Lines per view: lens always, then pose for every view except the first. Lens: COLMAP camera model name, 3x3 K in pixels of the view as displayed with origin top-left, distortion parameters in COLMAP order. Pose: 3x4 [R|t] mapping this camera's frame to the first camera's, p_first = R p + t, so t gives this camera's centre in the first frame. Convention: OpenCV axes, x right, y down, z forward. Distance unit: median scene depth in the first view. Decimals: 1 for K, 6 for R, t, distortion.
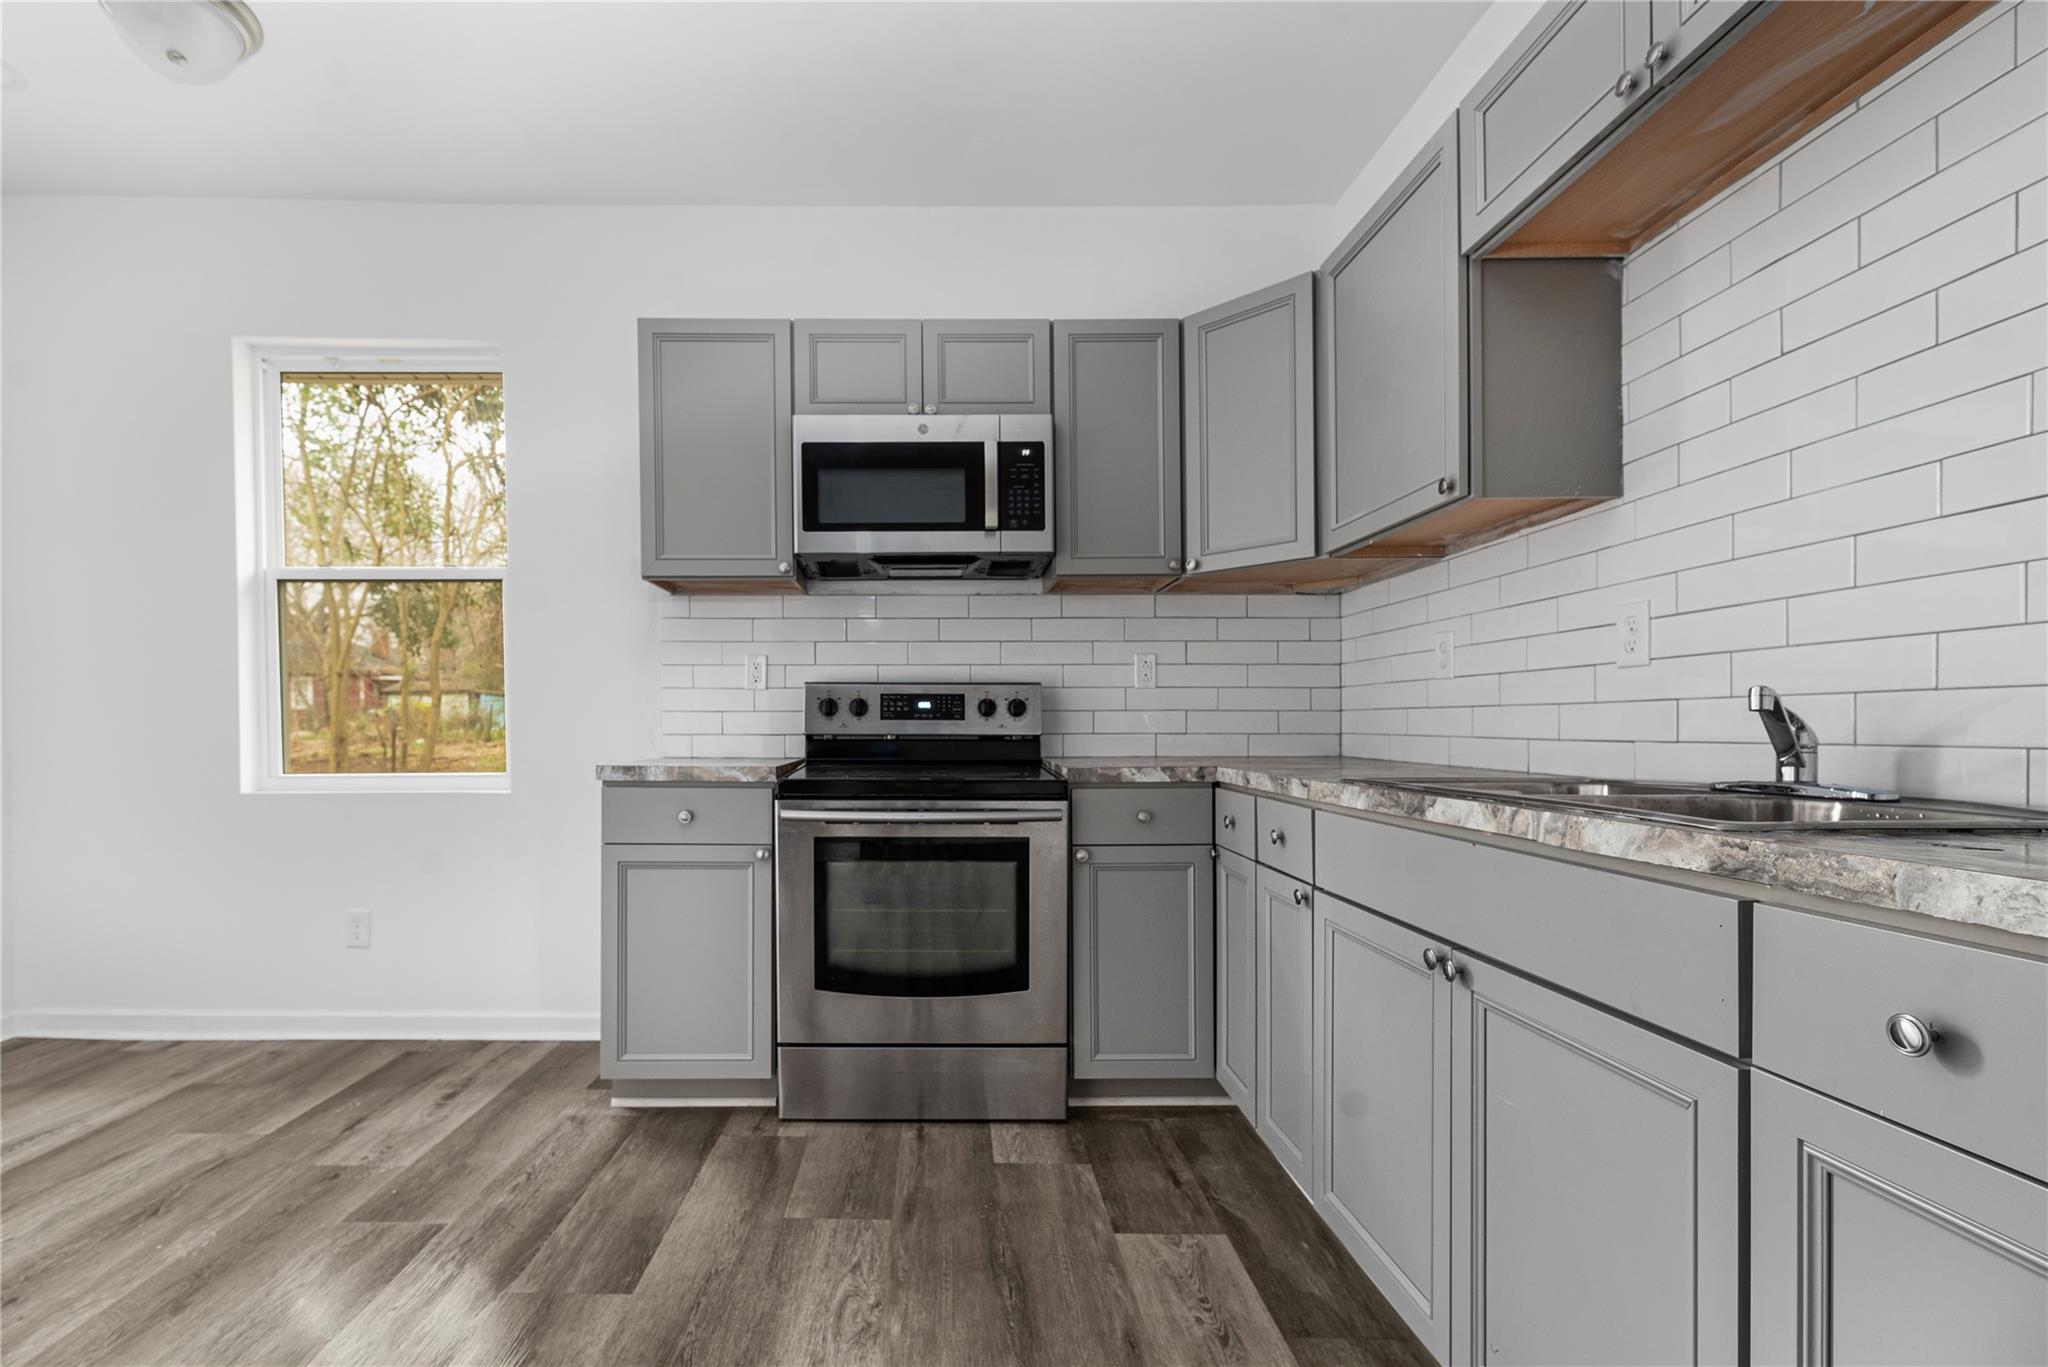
lens RADIAL K [[892.0, 0, 927.8], [0, 892.0, 736.9], [0, 0, 1]] dist [0.000252, -0.000110]
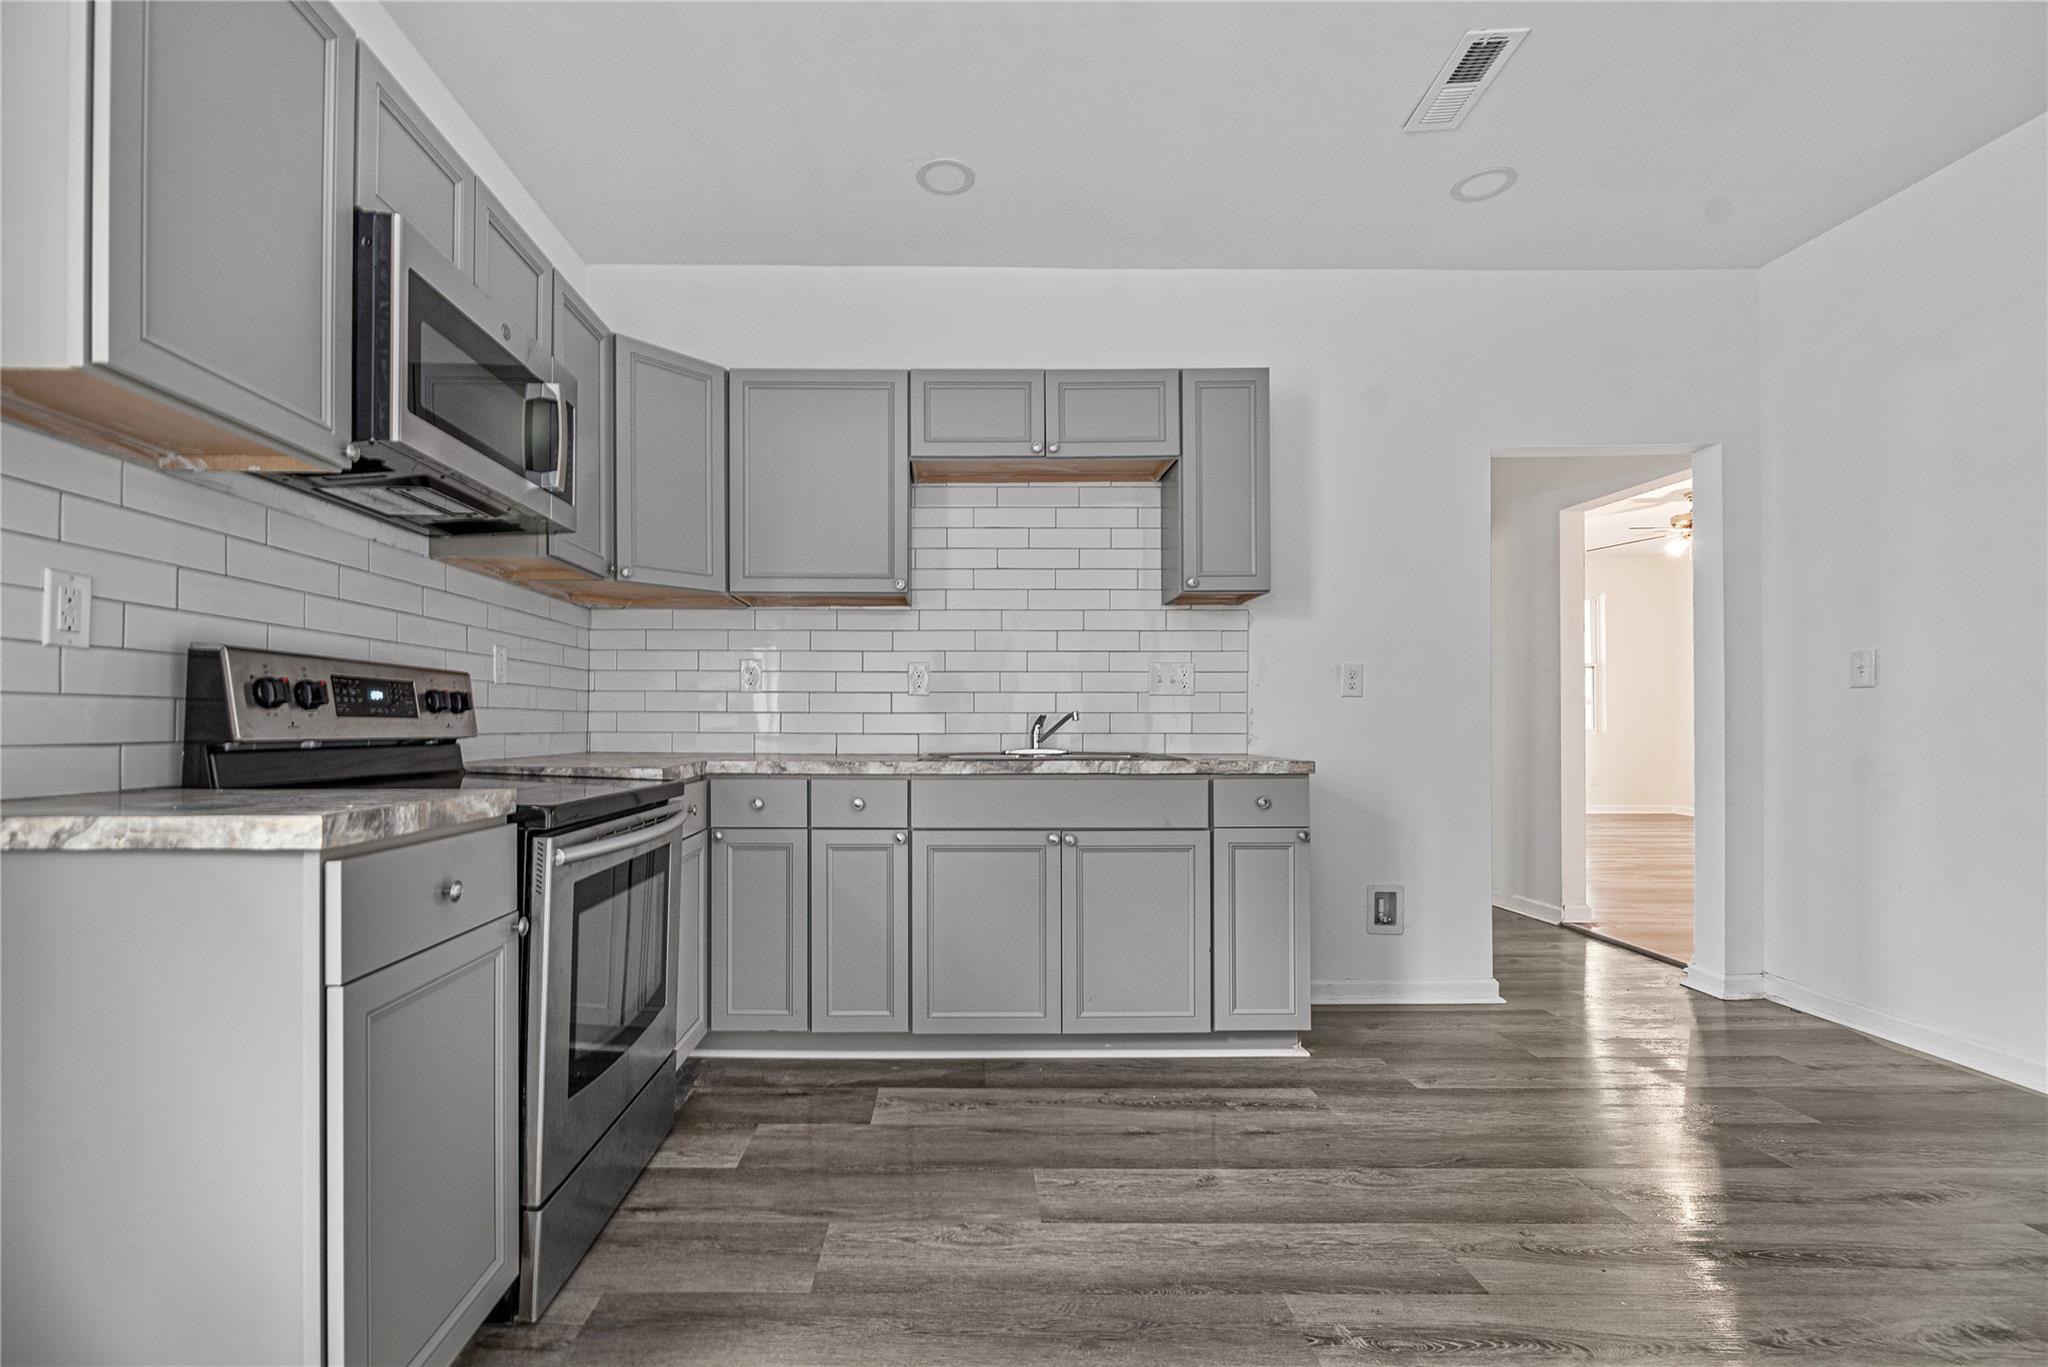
lens RADIAL K [[875.7, 0, 950.5], [0, 875.7, 722.3], [0, 0, 1]] dist [-0.002768, -0.000070]
pose [[-0.006459, 0.002827, 0.999975, -0.976794], [0.010545, 0.999941, -0.002758, -0.012903], [-0.999924, 0.010527, -0.006488, 0.828592]]
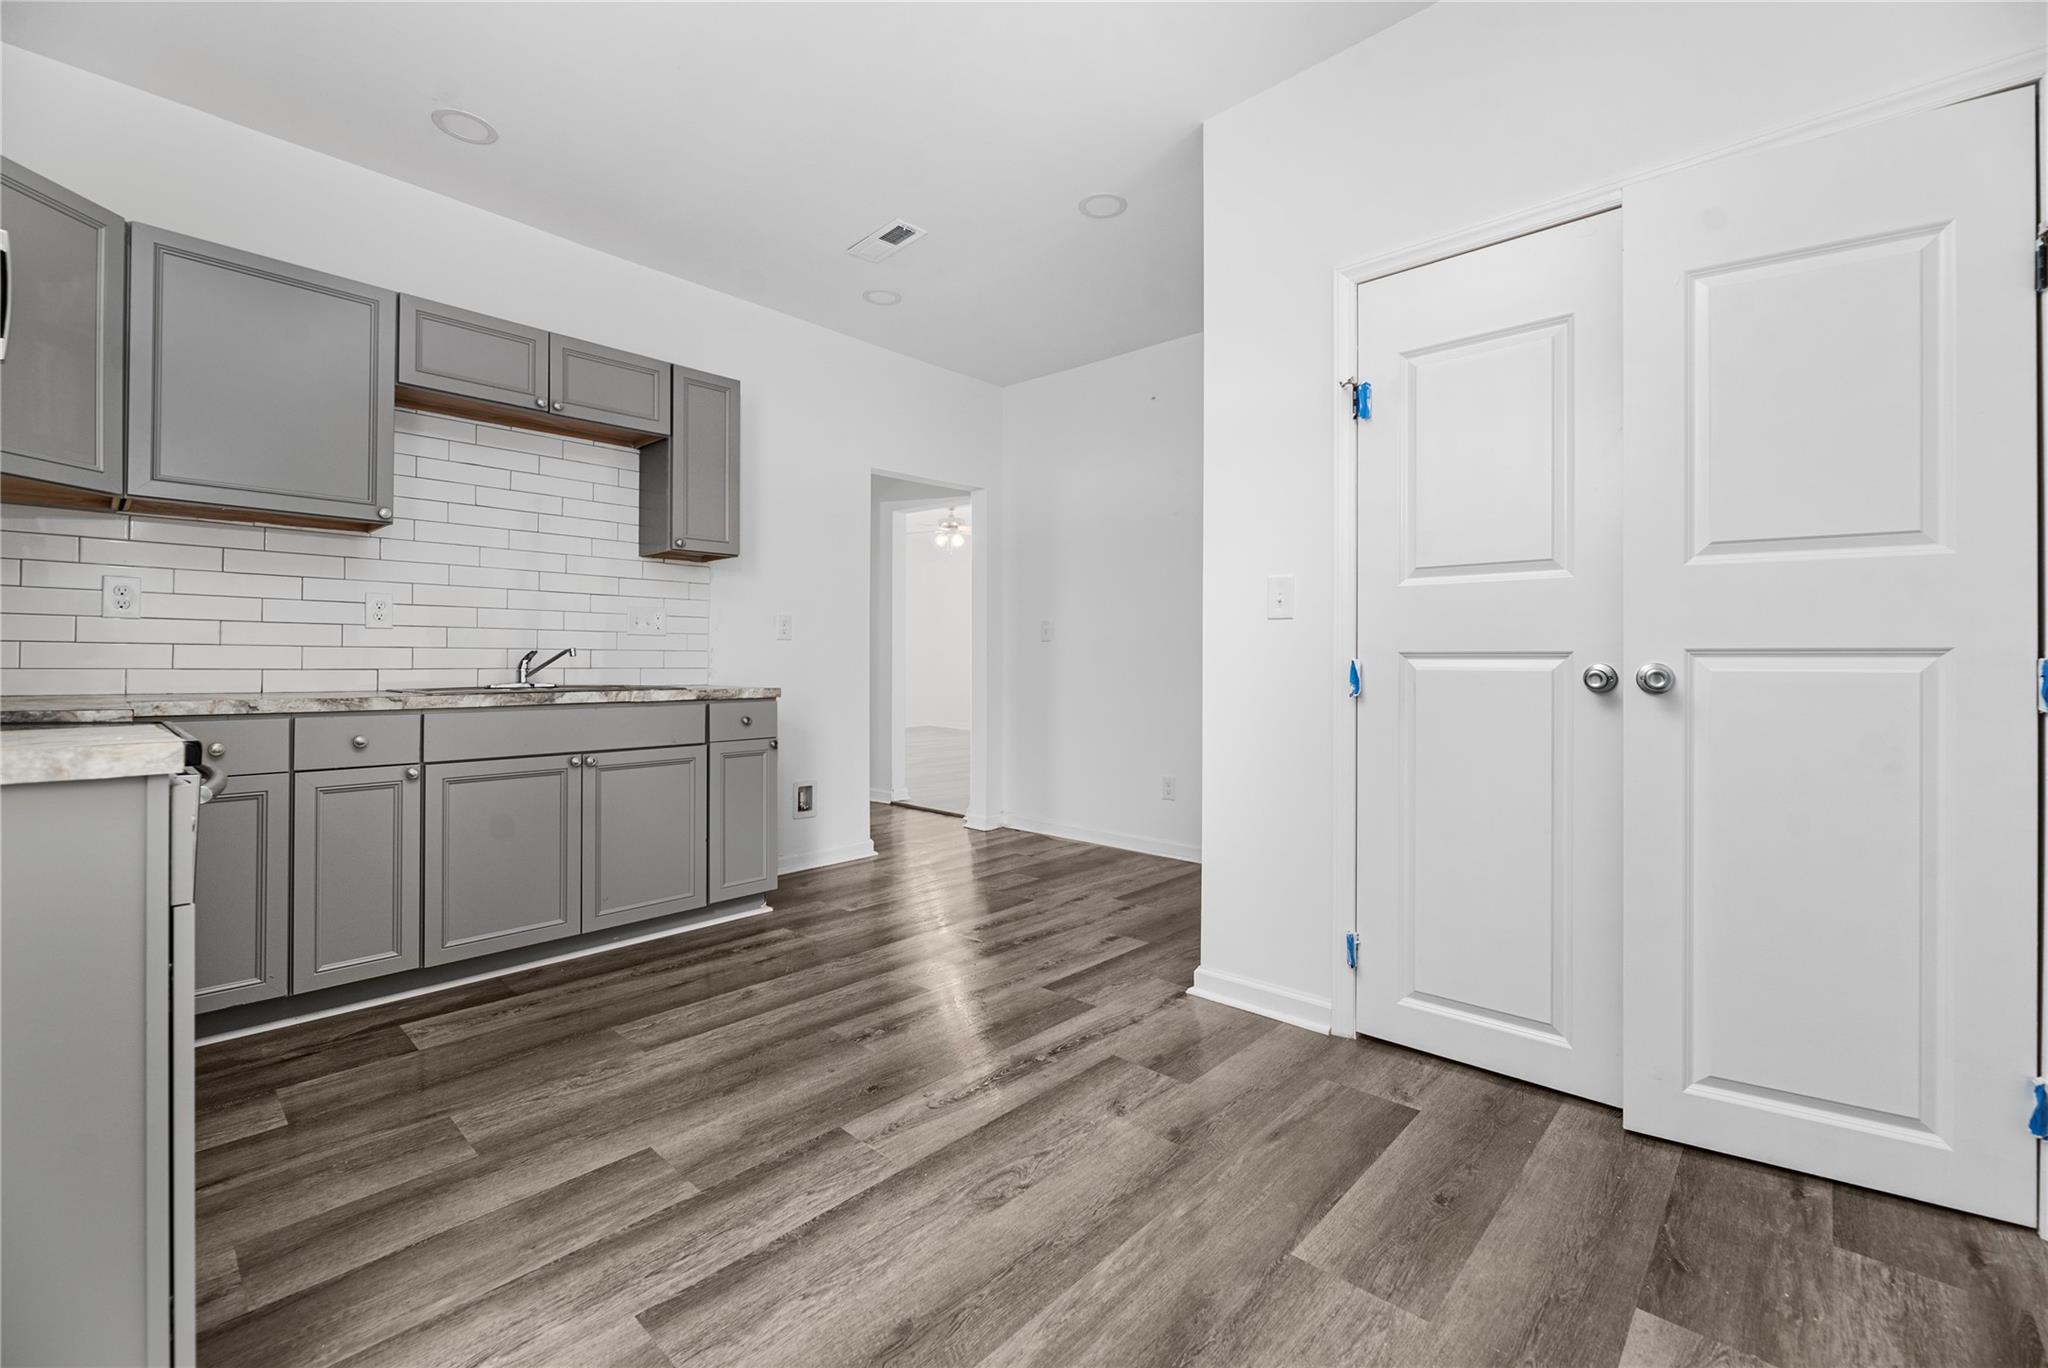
lens RADIAL K [[866.0, 0, 1022.0], [0, 866.0, 658.9], [0, 0, 1]] dist [0.001323, 0.000150]
pose [[-0.739542, 0.001536, 0.673109, -1.209887], [0.004222, 0.999988, 0.002356, -0.013079], [-0.673098, 0.004584, -0.739539, 1.252594]]
